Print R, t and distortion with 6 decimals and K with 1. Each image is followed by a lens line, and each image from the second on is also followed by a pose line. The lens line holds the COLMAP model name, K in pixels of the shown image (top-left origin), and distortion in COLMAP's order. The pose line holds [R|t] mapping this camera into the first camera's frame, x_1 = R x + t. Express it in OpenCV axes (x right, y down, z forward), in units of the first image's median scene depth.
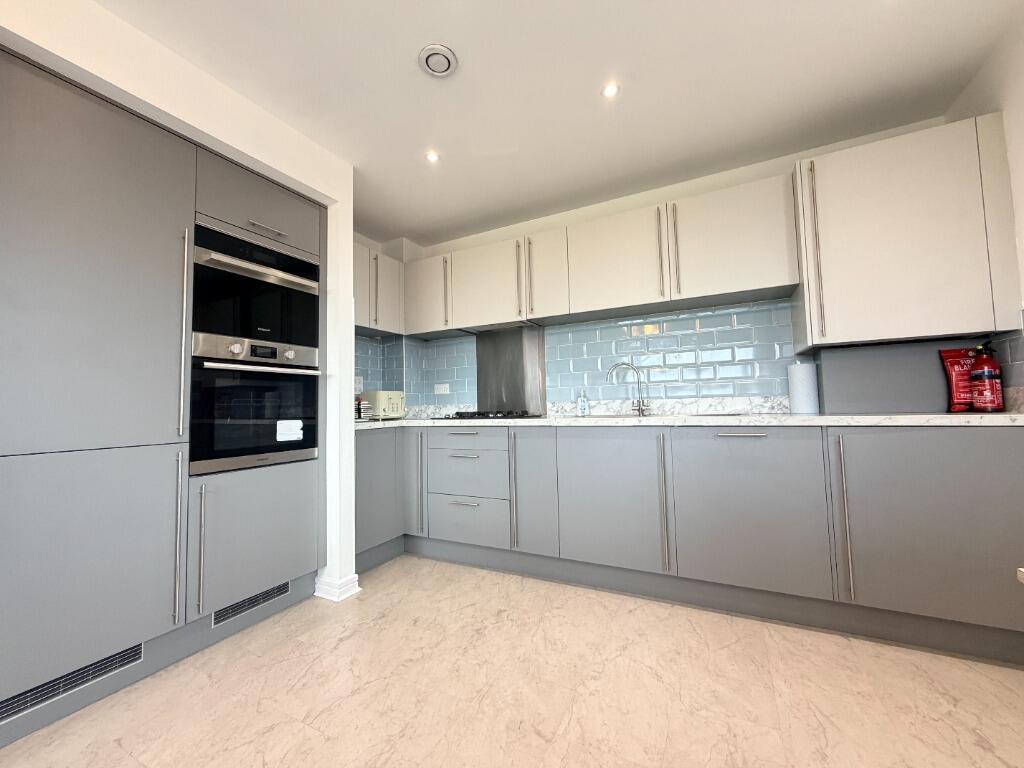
lens RADIAL K [[412.5, 0, 512.0], [0, 412.5, 384.0], [0, 0, 1]] dist [-0.000892, -0.000058]
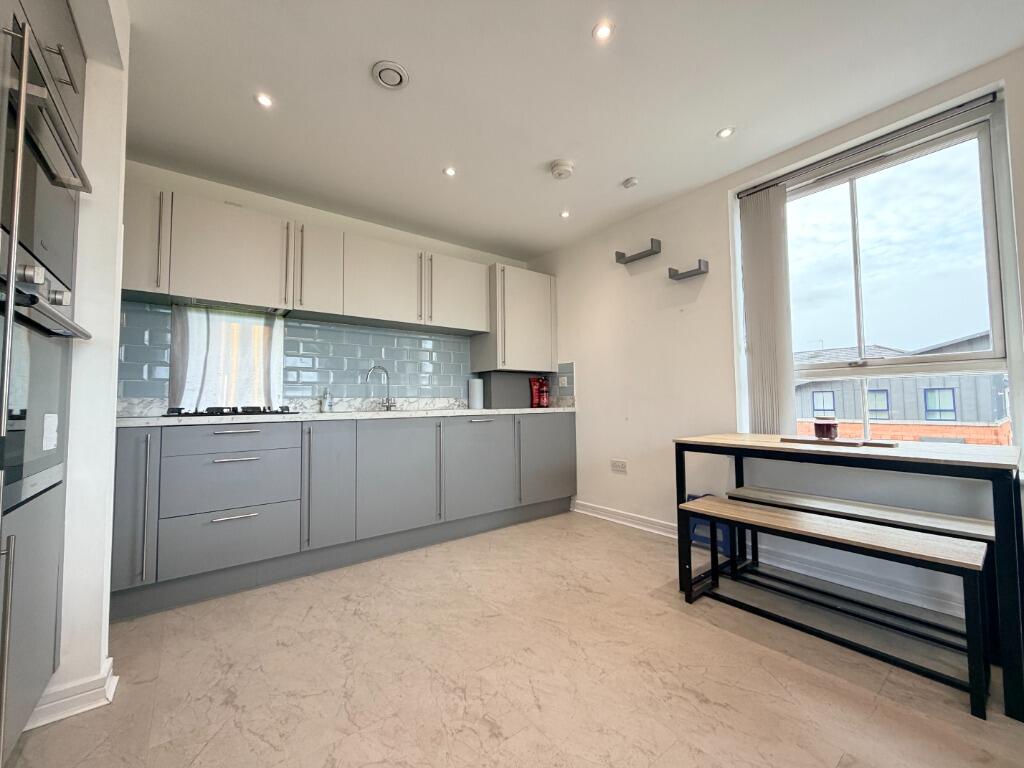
lens RADIAL K [[412.5, 0, 512.0], [0, 412.5, 384.0], [0, 0, 1]] dist [-0.000892, -0.000058]
pose [[0.413002, 0.062040, 0.908615, -0.819703], [-0.045455, 0.997838, -0.047471, 0.048121], [-0.909595, -0.021695, 0.414929, 0.206360]]
